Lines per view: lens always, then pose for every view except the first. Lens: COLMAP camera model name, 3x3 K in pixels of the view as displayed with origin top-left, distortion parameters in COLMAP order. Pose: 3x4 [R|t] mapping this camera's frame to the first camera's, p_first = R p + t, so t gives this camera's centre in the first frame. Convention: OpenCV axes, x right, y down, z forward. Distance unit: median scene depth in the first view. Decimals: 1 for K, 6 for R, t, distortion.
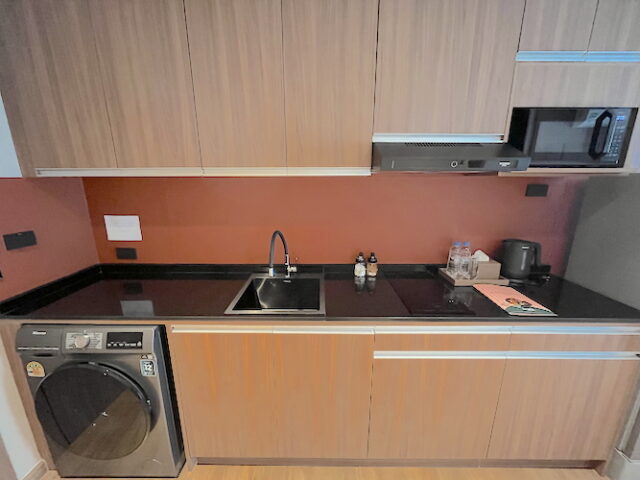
lens RADIAL K [[257.0, 0, 321.0], [0, 257.0, 238.4], [0, 0, 1]] dist [-0.002825, -0.000089]
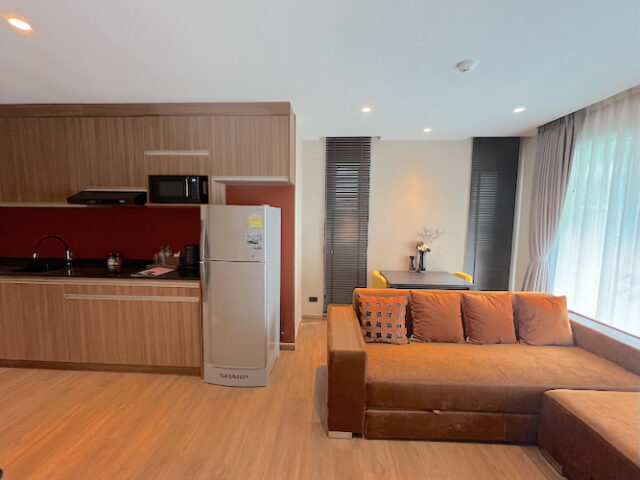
lens RADIAL K [[257.0, 0, 318.2], [0, 257.0, 241.5], [0, 0, 1]] dist [-0.002825, -0.000089]
pose [[0.998576, 0.014823, -0.051239, 2.185541], [-0.022190, 0.988984, -0.146350, 0.286295], [0.048505, 0.147278, 0.987905, -0.884346]]
